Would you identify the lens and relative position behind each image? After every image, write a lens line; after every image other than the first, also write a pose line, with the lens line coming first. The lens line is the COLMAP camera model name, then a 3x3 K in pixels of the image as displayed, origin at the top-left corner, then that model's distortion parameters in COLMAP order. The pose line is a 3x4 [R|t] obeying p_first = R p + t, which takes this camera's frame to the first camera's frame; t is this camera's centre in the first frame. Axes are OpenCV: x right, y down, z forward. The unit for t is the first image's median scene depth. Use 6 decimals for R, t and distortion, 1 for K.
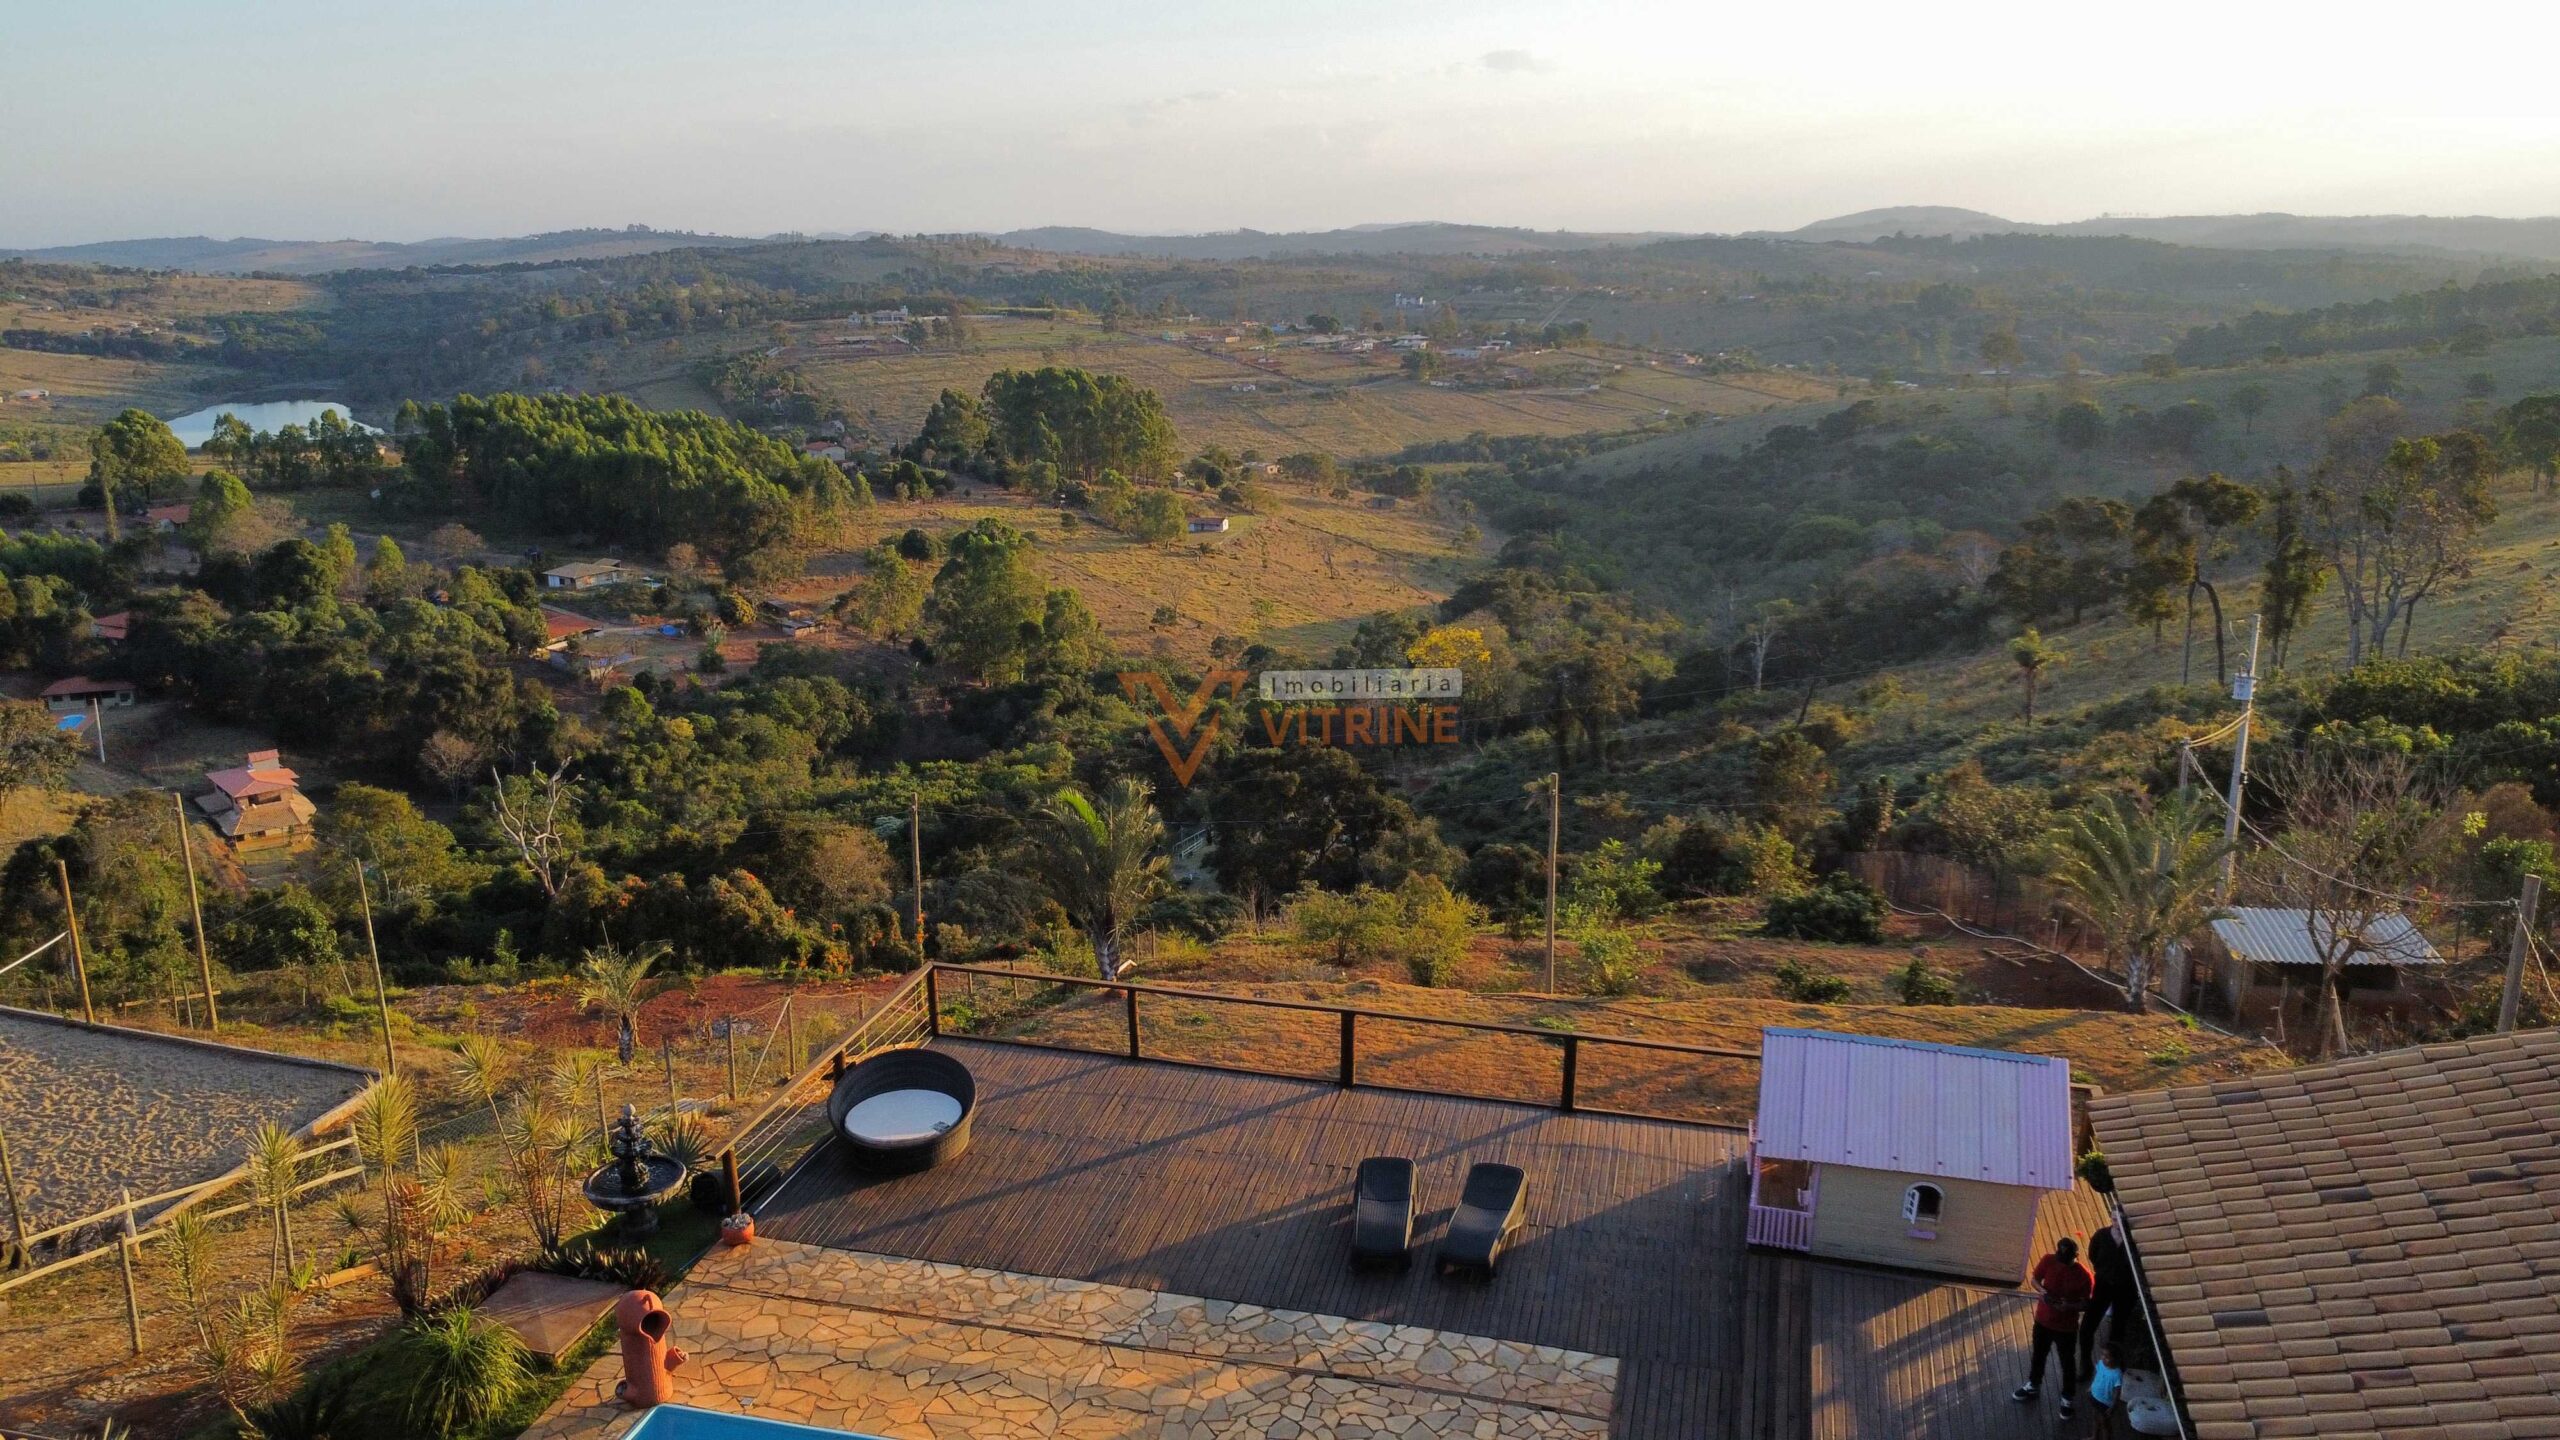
lens RADIAL K [[1872.0, 0, 1279.1], [0, 1872.0, 711.6], [0, 0, 1]] dist [-0.028109, -0.009995]
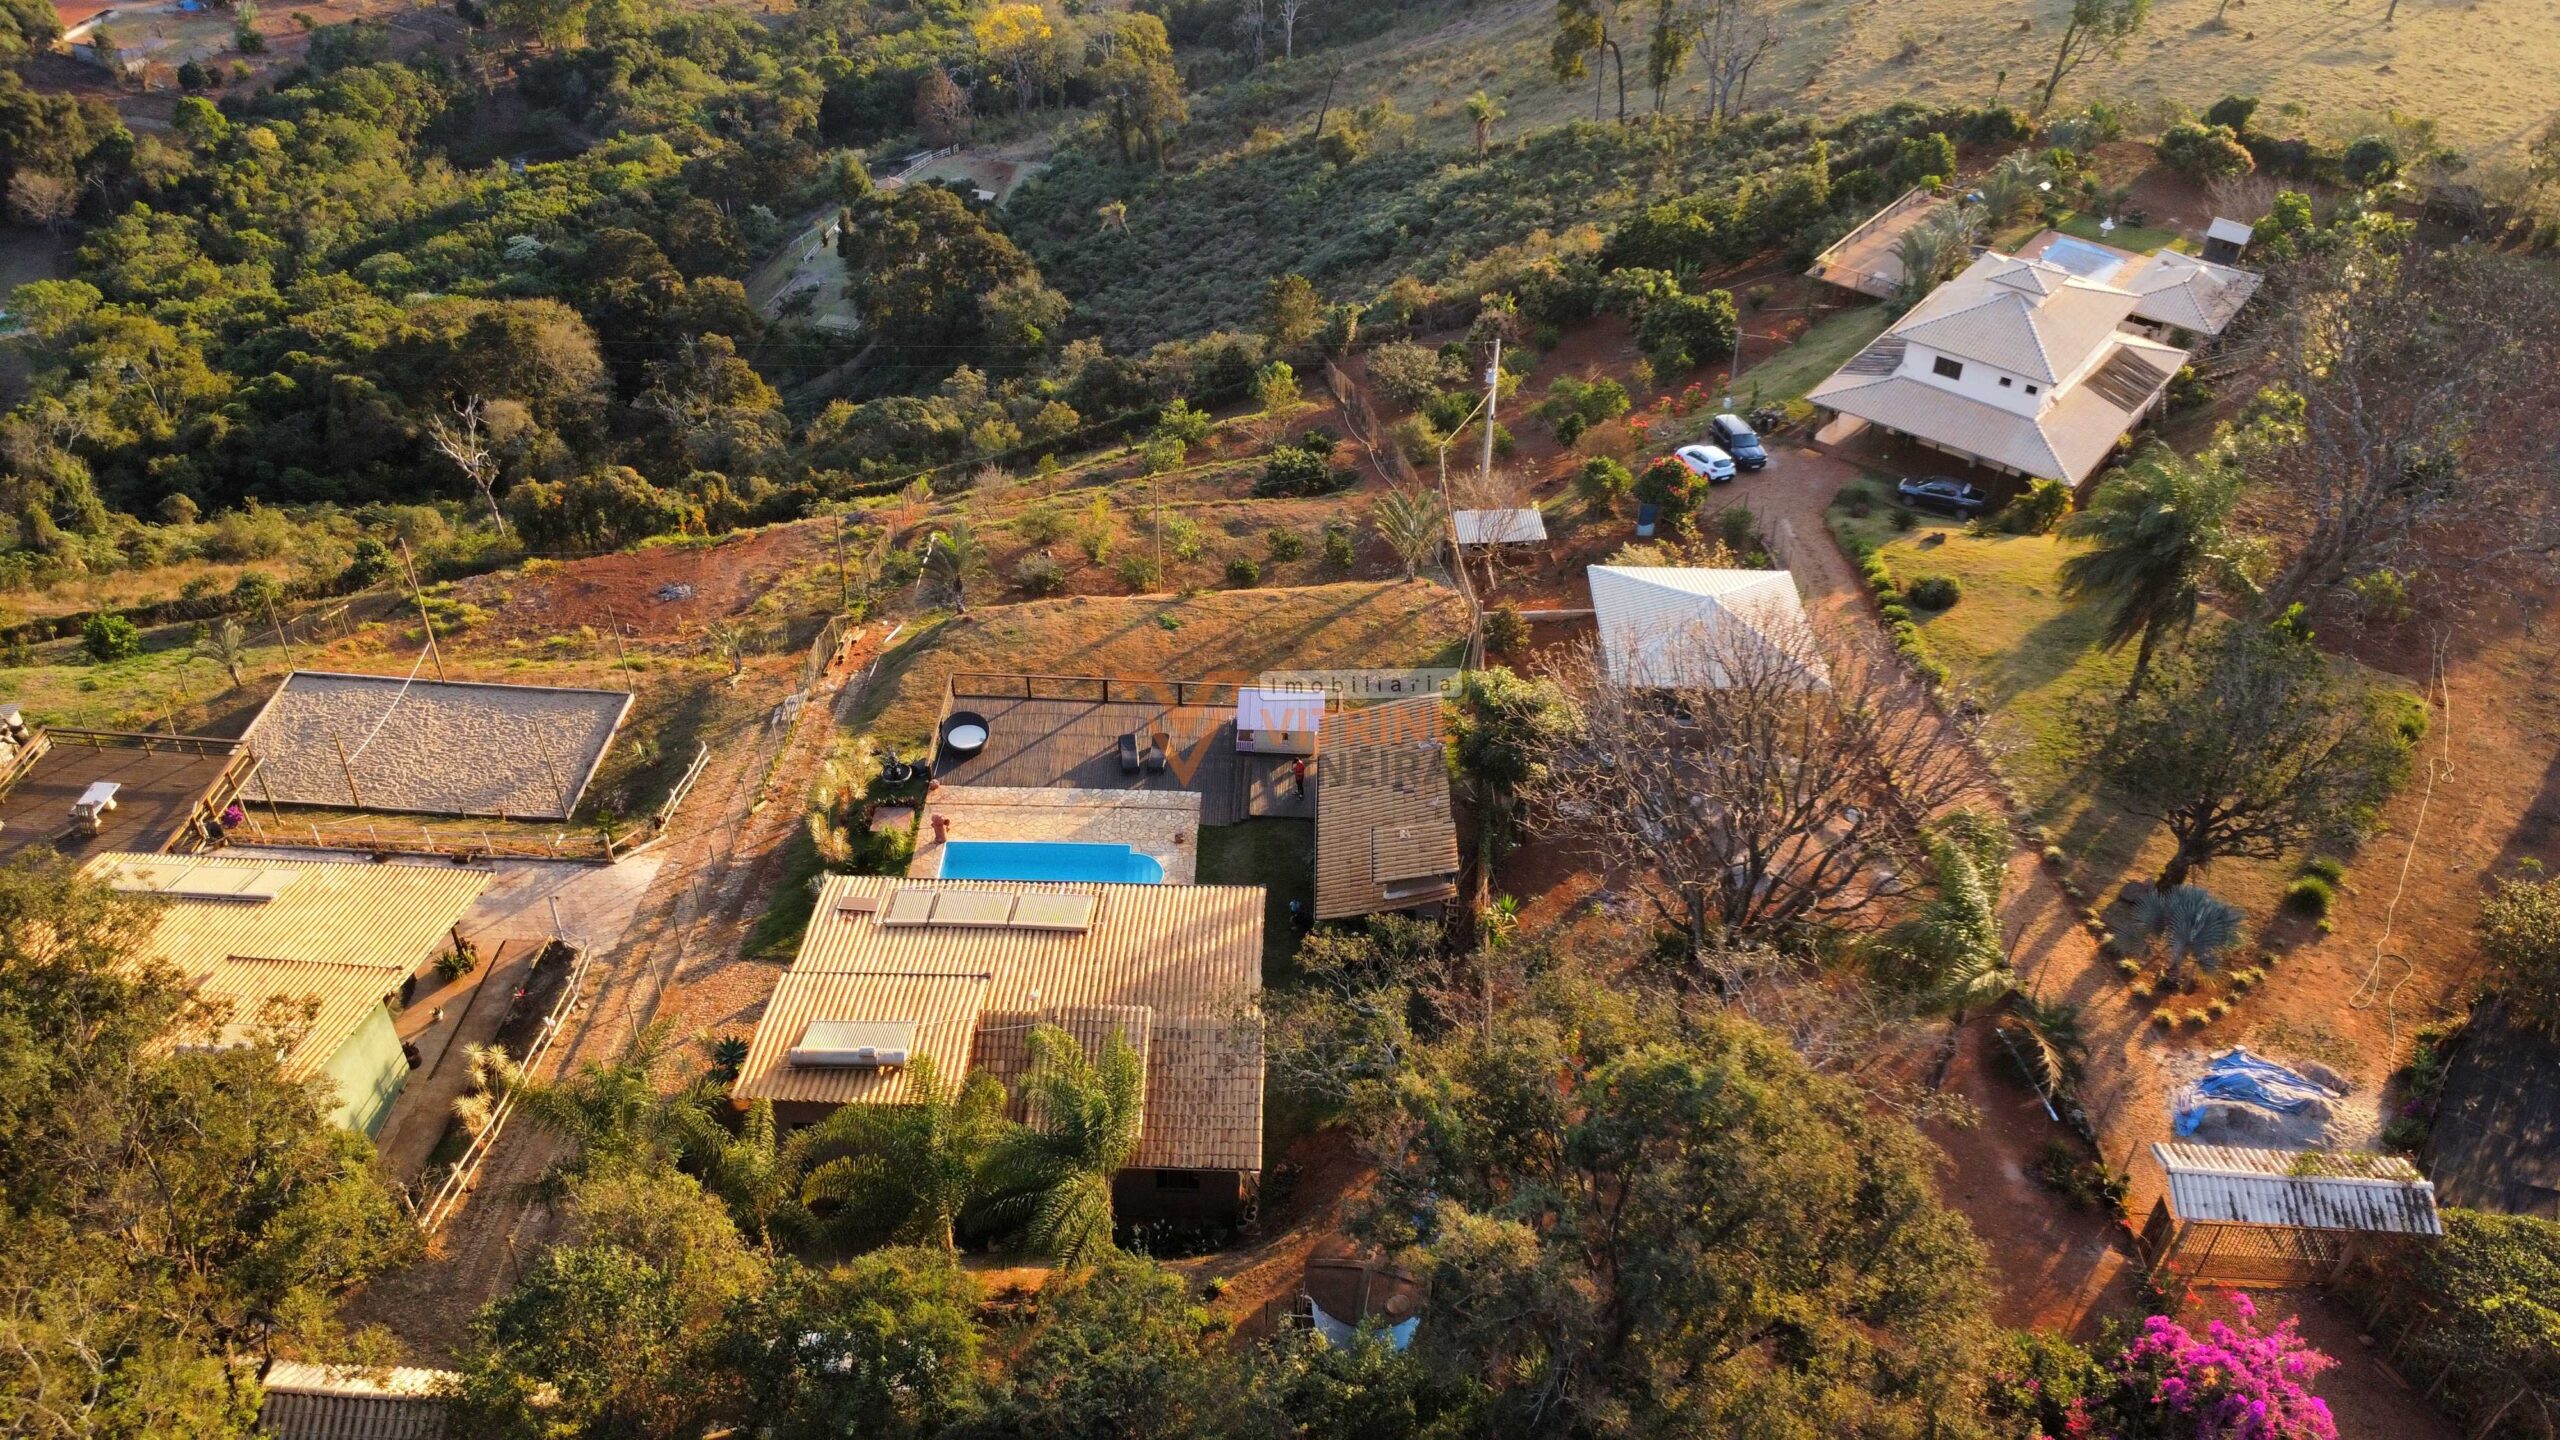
lens RADIAL K [[1872.0, 0, 1280.9], [0, 1872.0, 728.2], [0, 0, 1]] dist [-0.028109, -0.009995]
pose [[0.971219, -0.126059, 0.202094, -0.031722], [0.034973, 0.914746, 0.402513, -0.100333], [-0.235605, -0.383861, 0.892827, -0.183382]]
